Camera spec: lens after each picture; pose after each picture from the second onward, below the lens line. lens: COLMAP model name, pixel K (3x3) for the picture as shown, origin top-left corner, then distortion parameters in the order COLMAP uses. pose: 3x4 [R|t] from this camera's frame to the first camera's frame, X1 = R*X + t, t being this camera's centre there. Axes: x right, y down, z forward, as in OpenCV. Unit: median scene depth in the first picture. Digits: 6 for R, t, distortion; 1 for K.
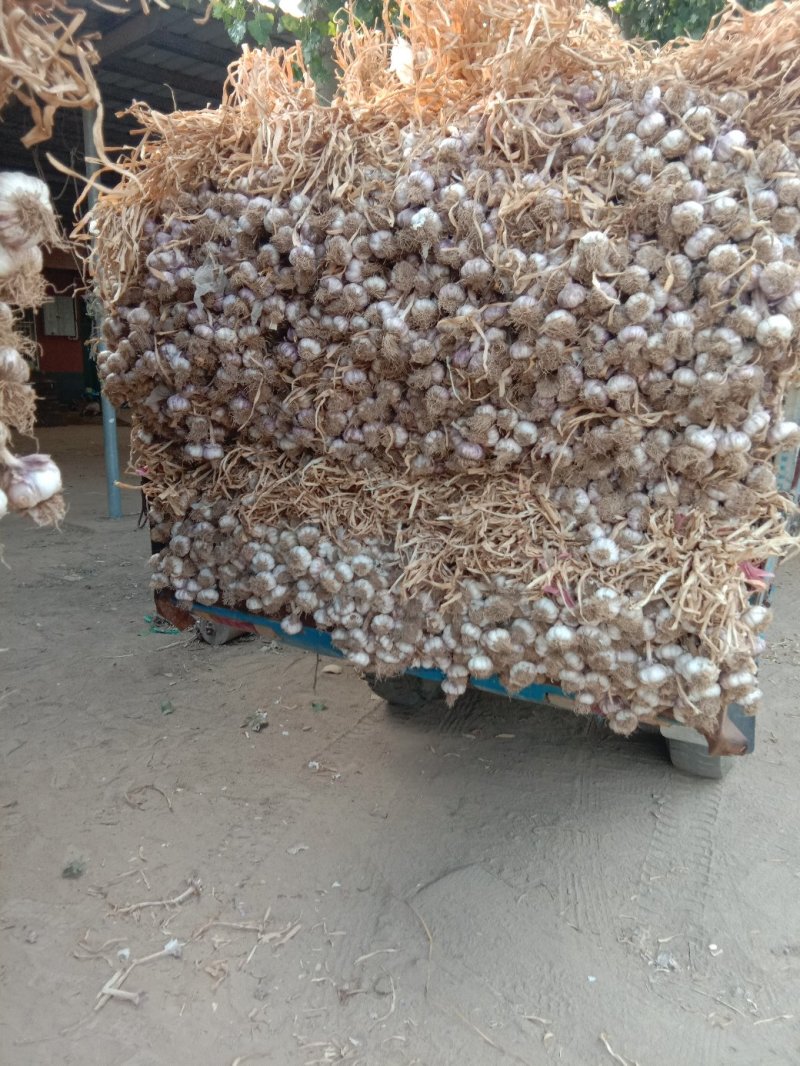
lens RADIAL K [[838.4, 0, 408.0], [0, 838.4, 531.6], [0, 0, 1]] dist [0.111276, -0.166413]
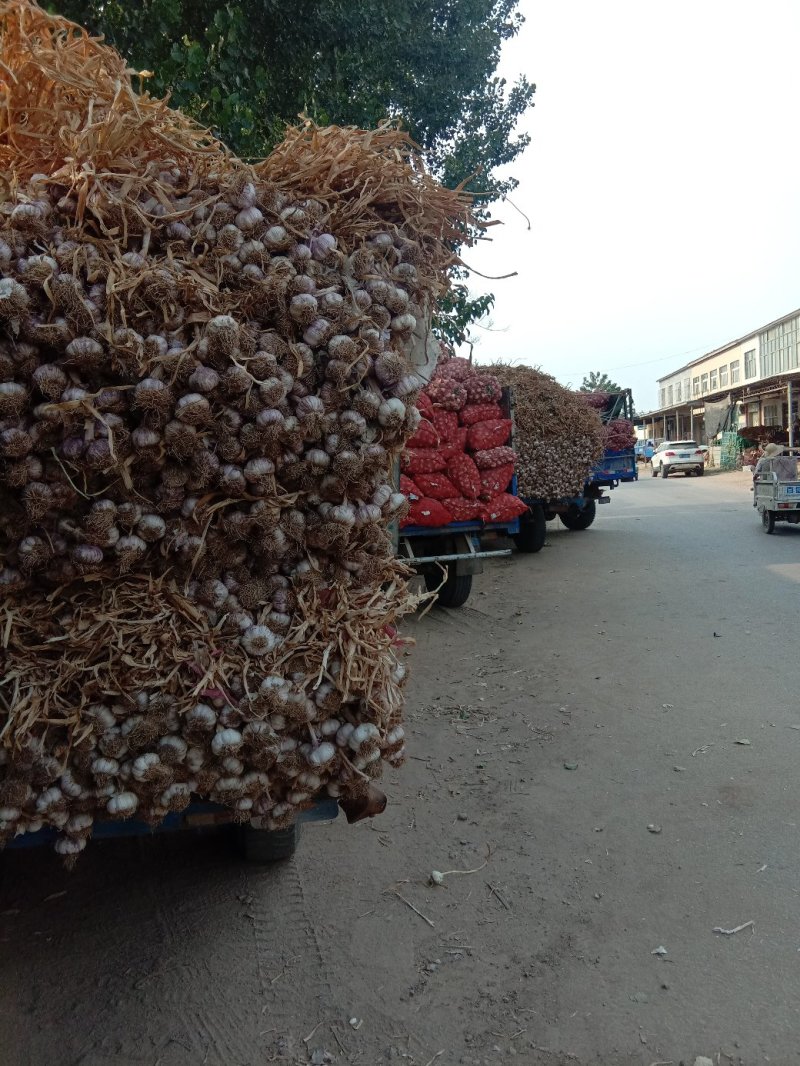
lens RADIAL K [[838.4, 0, 408.0], [0, 838.4, 531.6], [0, 0, 1]] dist [0.111276, -0.166413]
pose [[0.777876, -0.102643, 0.619979, -0.222975], [0.175353, 0.982837, -0.057294, -0.012931], [-0.603457, 0.153283, 0.782524, 0.130798]]
